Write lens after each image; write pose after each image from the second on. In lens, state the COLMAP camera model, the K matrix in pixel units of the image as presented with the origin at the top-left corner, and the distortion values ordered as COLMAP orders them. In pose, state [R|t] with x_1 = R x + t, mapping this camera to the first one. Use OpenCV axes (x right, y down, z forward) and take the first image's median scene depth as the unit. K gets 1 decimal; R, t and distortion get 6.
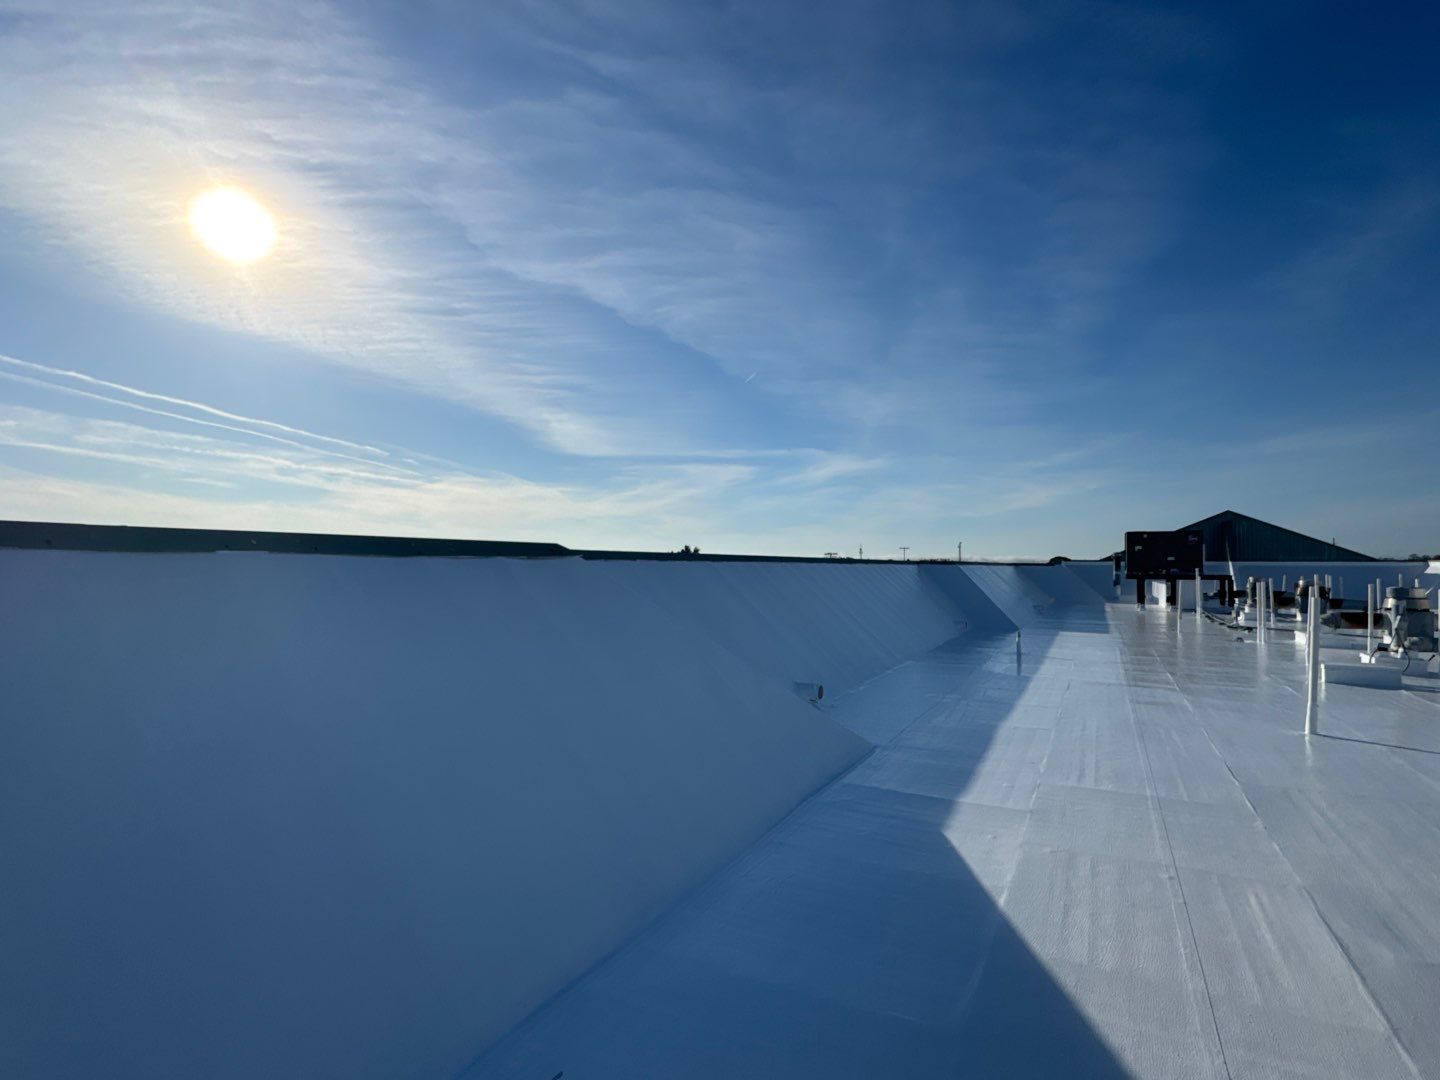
lens RADIAL K [[721.4, 0, 720.0], [0, 721.4, 540.0], [0, 0, 1]] dist [-0.005681, 0.000106]
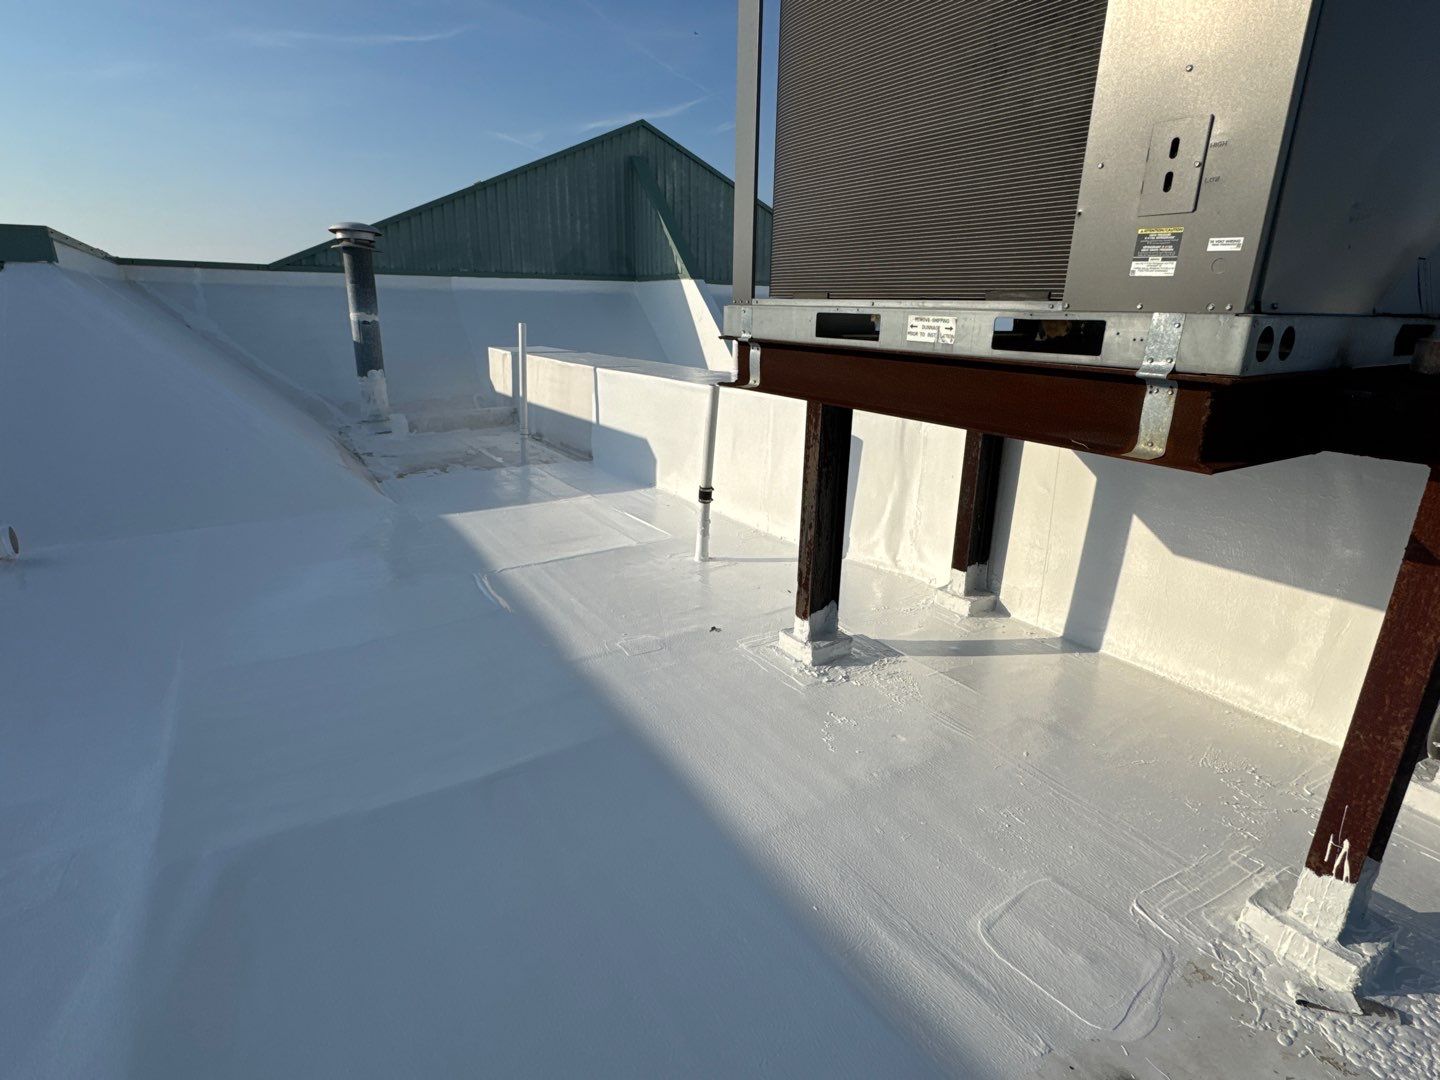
lens RADIAL K [[721.4, 0, 720.0], [0, 721.4, 540.0], [0, 0, 1]] dist [-0.005681, 0.000106]
pose [[0.481438, -0.271240, 0.833454, 0.604205], [-0.039184, 0.943299, 0.329623, 0.049681], [-0.875604, -0.191351, 0.443512, 1.210515]]
